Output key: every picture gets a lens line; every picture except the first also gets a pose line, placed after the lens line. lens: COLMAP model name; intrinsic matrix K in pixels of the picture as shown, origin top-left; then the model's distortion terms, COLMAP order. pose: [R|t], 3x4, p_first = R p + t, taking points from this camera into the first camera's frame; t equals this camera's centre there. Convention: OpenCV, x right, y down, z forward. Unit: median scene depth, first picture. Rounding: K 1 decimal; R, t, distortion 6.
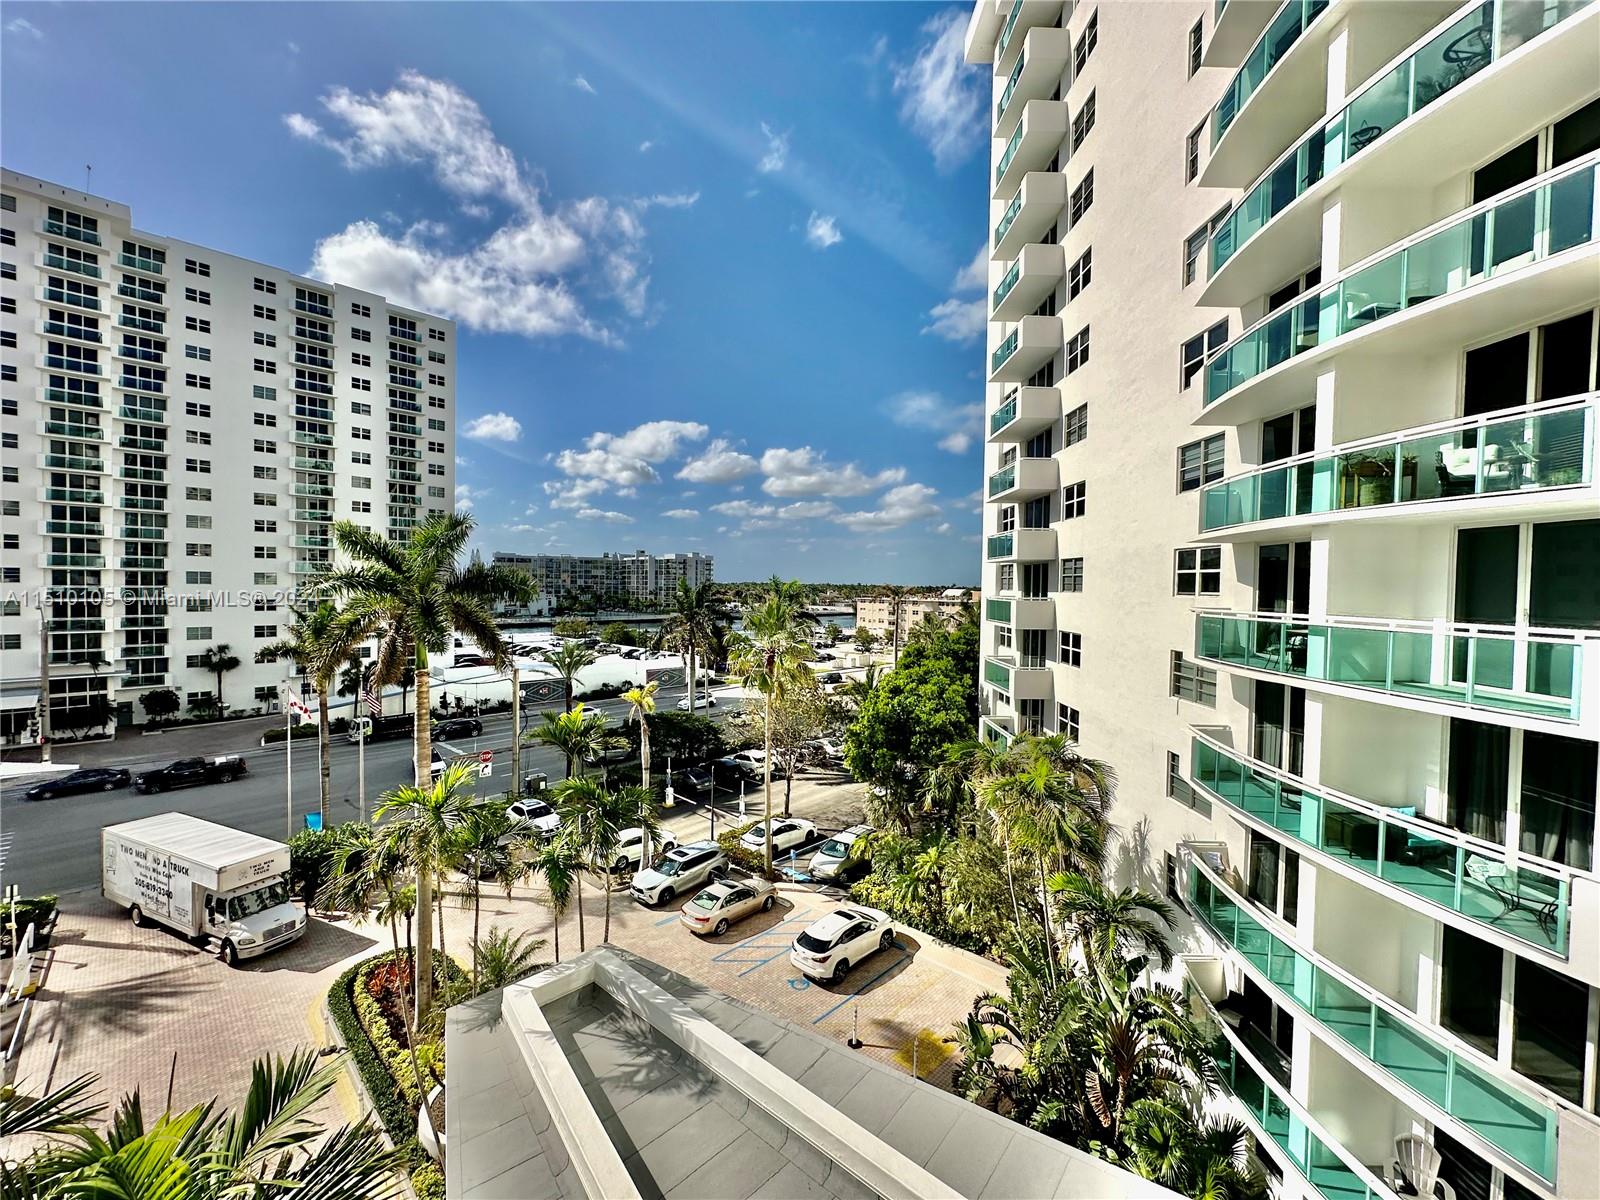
lens RADIAL K [[637.4, 0, 798.7], [0, 637.4, 599.6], [0, 0, 1]] dist [-0.002378, 0.001175]
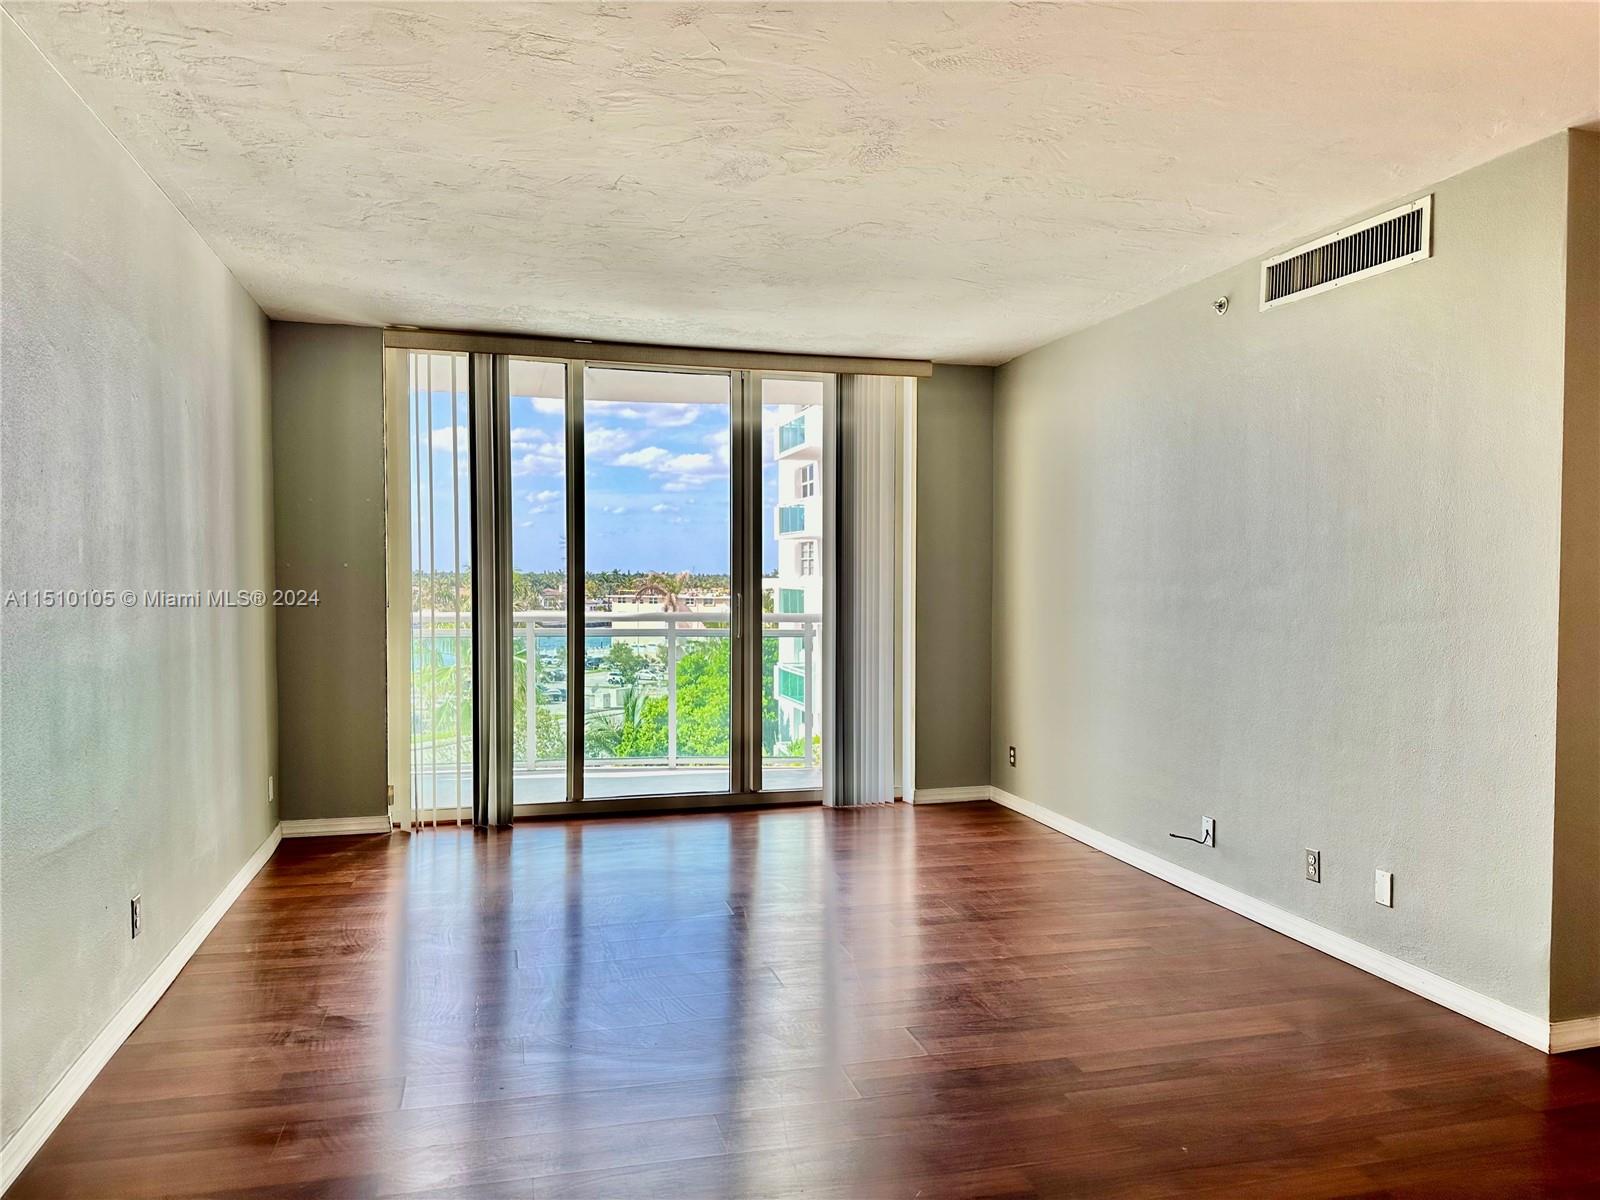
lens RADIAL K [[1117.5, 0, 796.0], [0, 1117.5, 604.0], [0, 0, 1]] dist [0.042690, -0.046500]
pose [[0.967844, -0.022011, 0.250588, -0.016305], [0.020812, 0.999756, 0.007433, 0.007831], [-0.250690, -0.001979, 0.968065, -0.257019]]
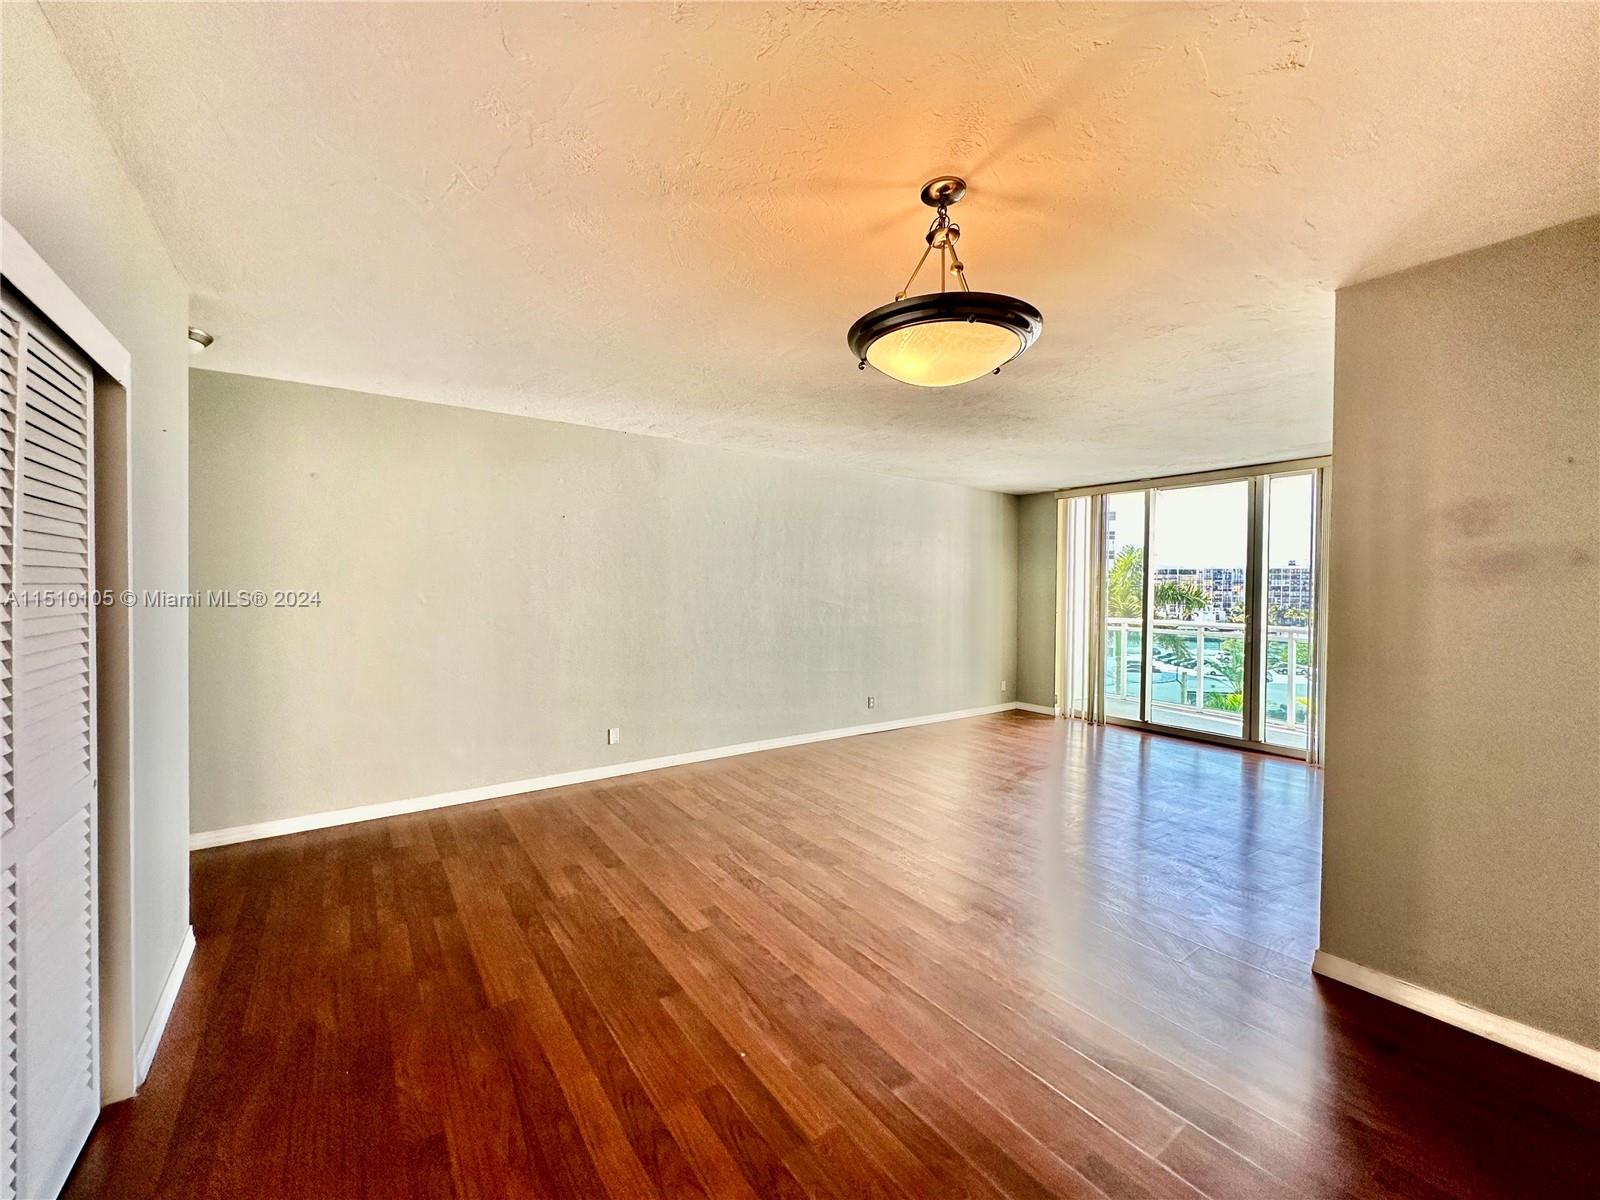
lens RADIAL K [[637.4, 0, 793.7], [0, 637.4, 594.8], [0, 0, 1]] dist [-0.002378, 0.001175]
pose [[0.575489, -0.002183, -0.817807, 0.082690], [-0.020408, 0.999647, -0.017030, 0.007117], [0.817555, 0.026490, 0.575241, -0.271799]]
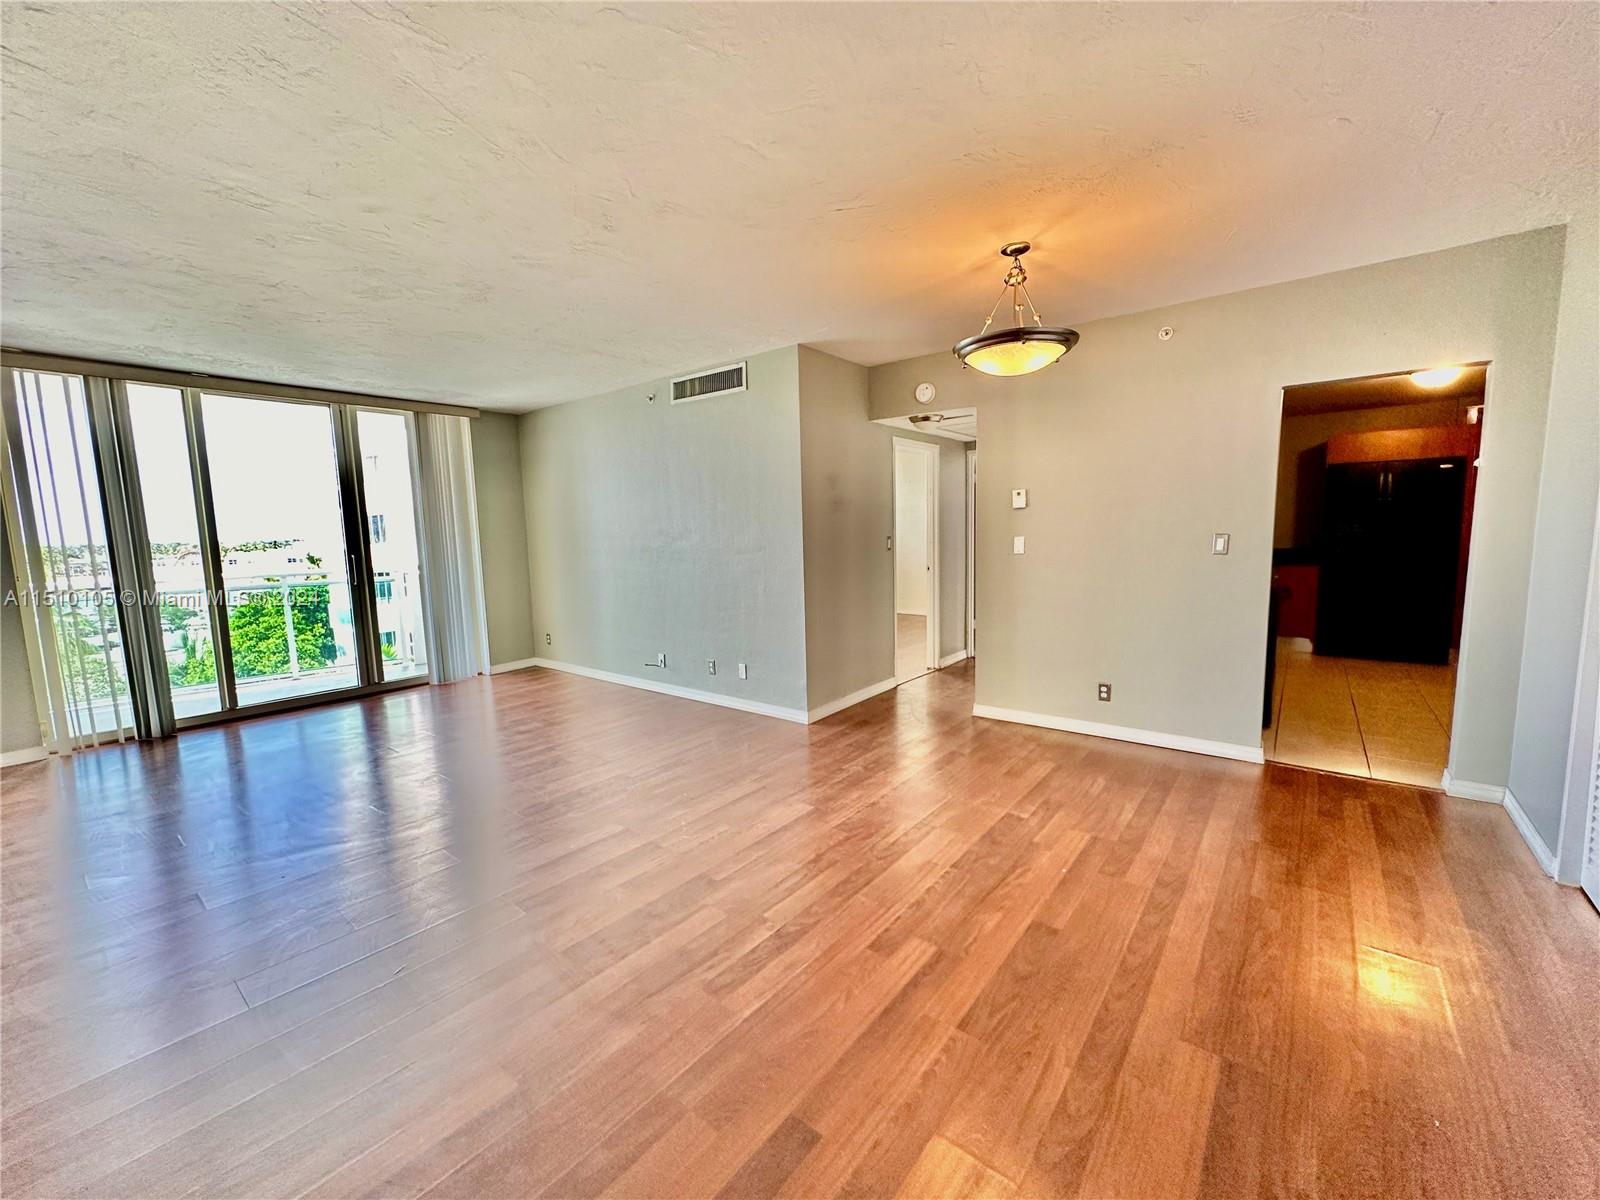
lens RADIAL K [[637.4, 0, 808.6], [0, 637.4, 593.8], [0, 0, 1]] dist [-0.002378, 0.001175]
pose [[0.623727, -0.115228, 0.773102, -0.031818], [0.055640, 0.993110, 0.103130, 0.006700], [-0.779659, -0.021309, 0.625841, -0.264280]]
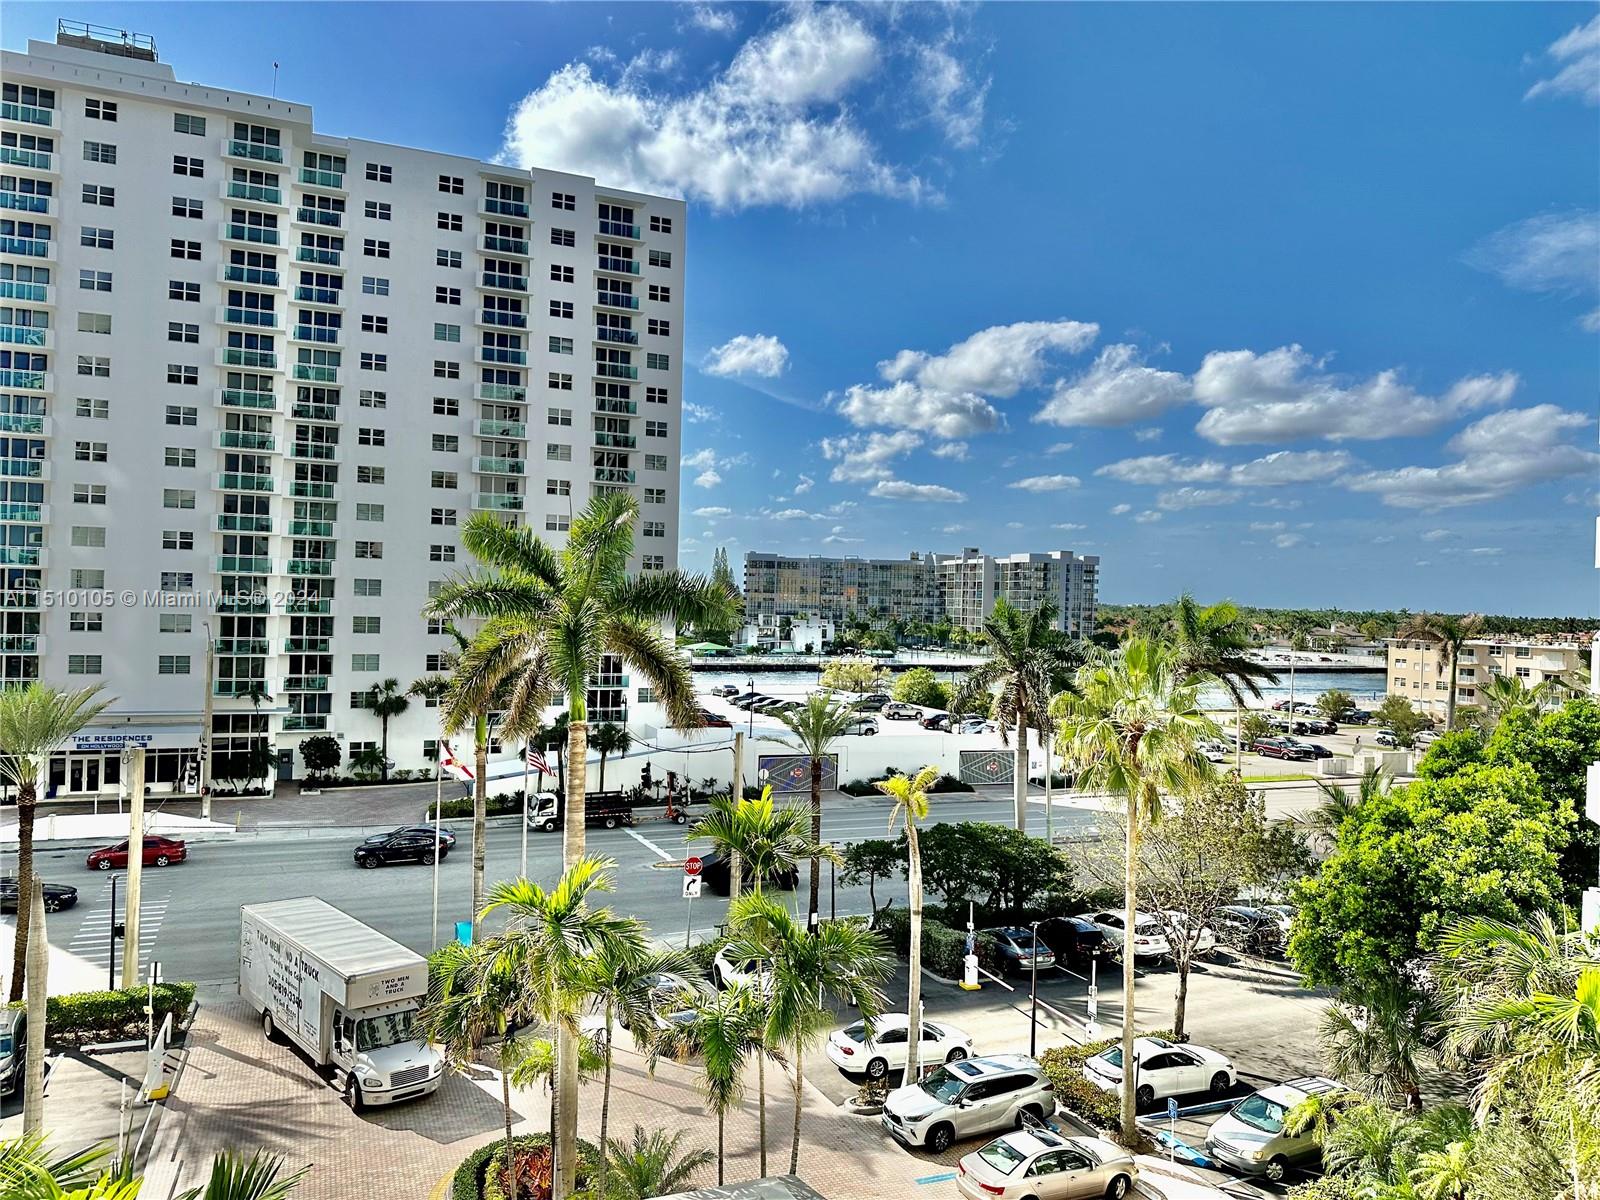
lens RADIAL K [[1117.5, 0, 798.5], [0, 1117.5, 604.8], [0, 0, 1]] dist [0.042690, -0.046500]
pose [[0.919275, 0.013445, -0.393386, 0.065007], [-0.023587, 0.999502, -0.020959, 0.002235], [0.392908, 0.028546, 0.919135, -0.012246]]
